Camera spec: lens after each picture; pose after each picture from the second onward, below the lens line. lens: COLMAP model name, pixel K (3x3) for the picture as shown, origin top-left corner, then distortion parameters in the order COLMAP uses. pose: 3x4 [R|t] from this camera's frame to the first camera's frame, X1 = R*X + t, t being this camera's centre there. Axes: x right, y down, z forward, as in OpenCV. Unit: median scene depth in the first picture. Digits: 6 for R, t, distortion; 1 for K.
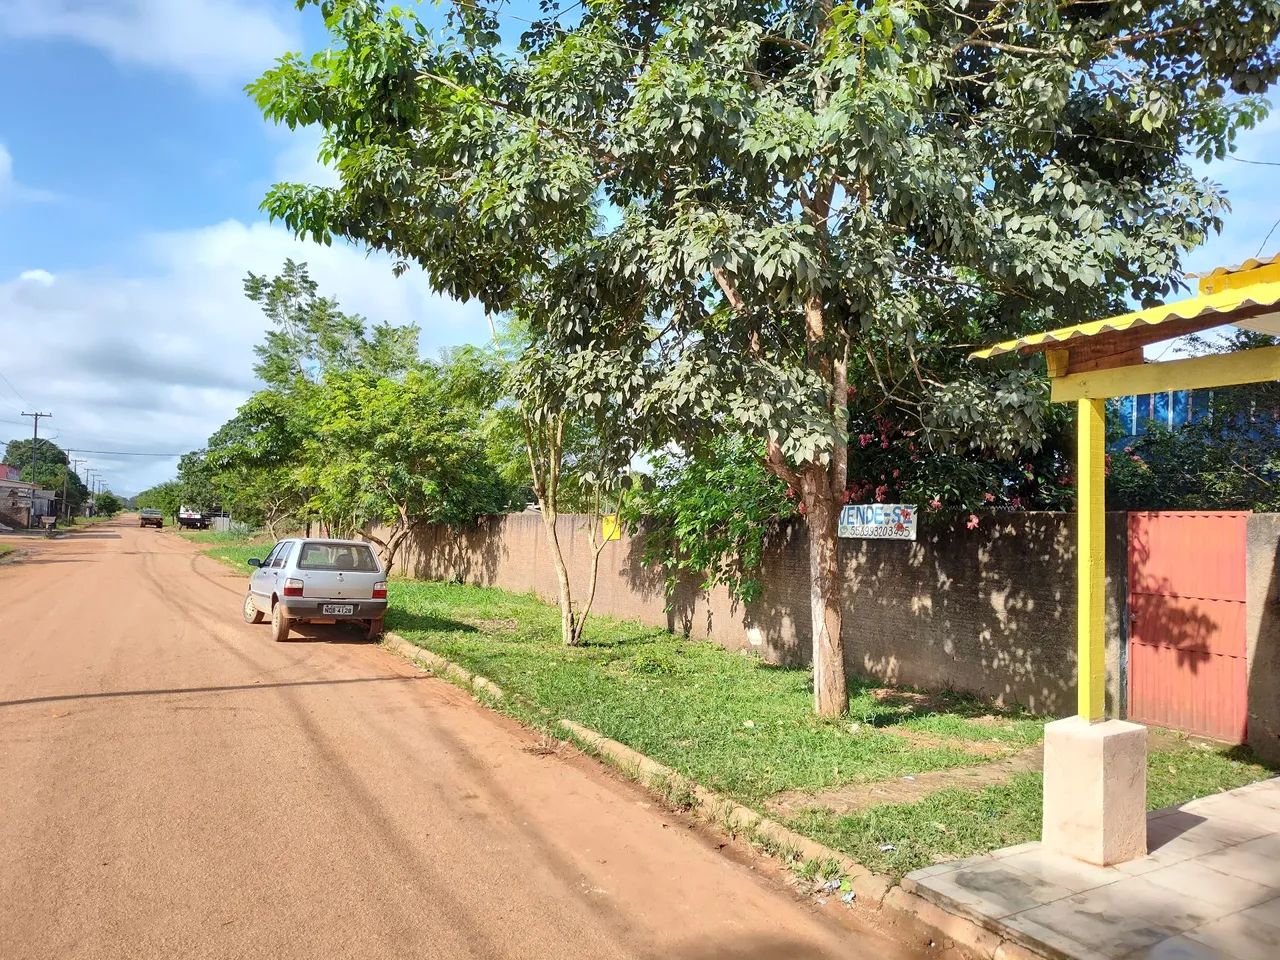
lens RADIAL K [[905.7, 0, 640.0], [0, 905.7, 480.0], [0, 0, 1]] dist [0.053446, -0.075093]
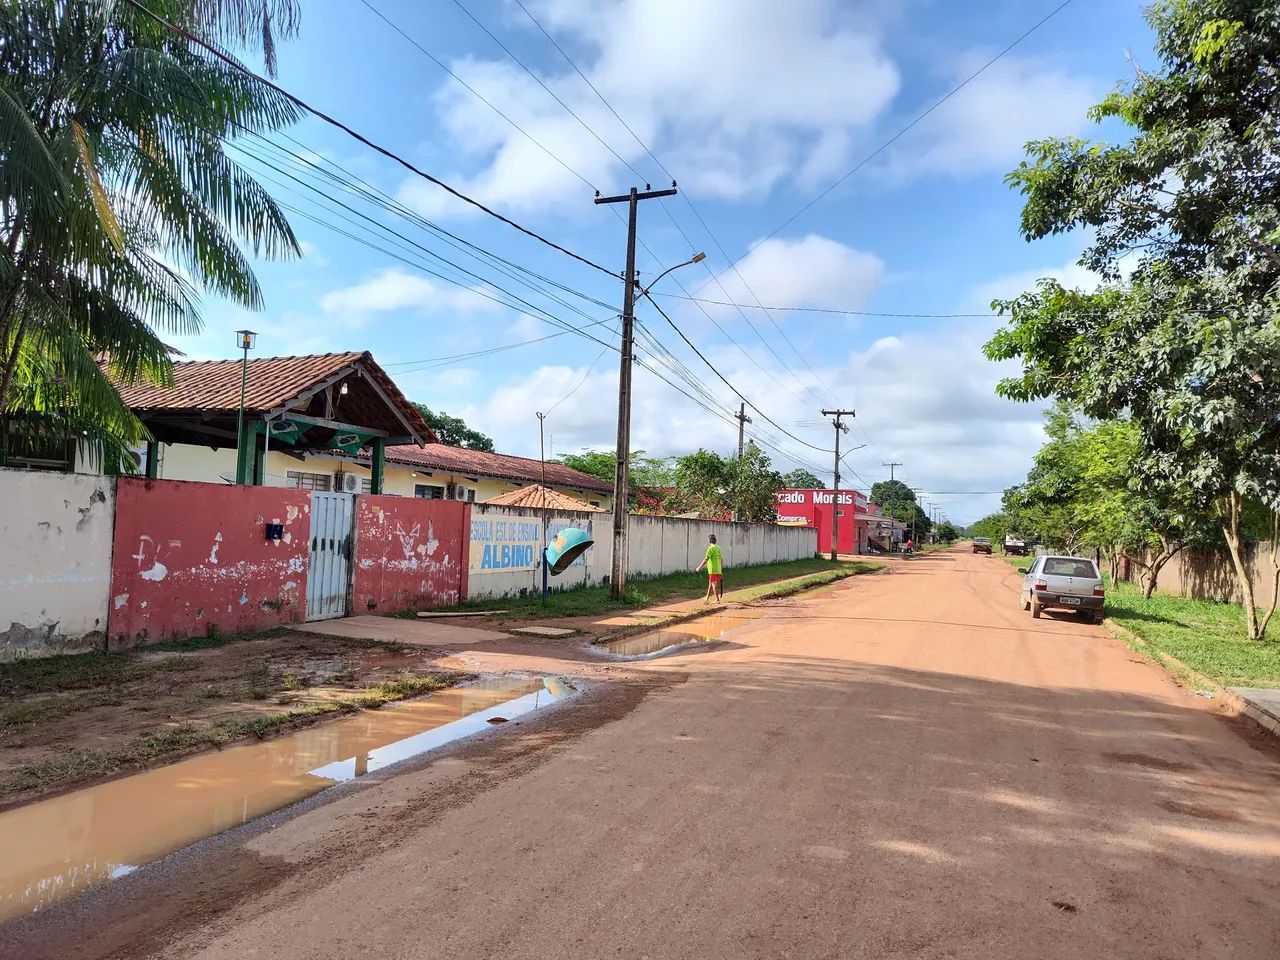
lens RADIAL K [[905.7, 0, 640.0], [0, 905.7, 480.0], [0, 0, 1]] dist [0.053446, -0.075093]
pose [[0.657478, -0.048339, -0.751922, 0.157161], [0.024938, 0.998789, -0.042403, -0.007845], [0.753061, 0.009128, 0.657887, -0.252151]]
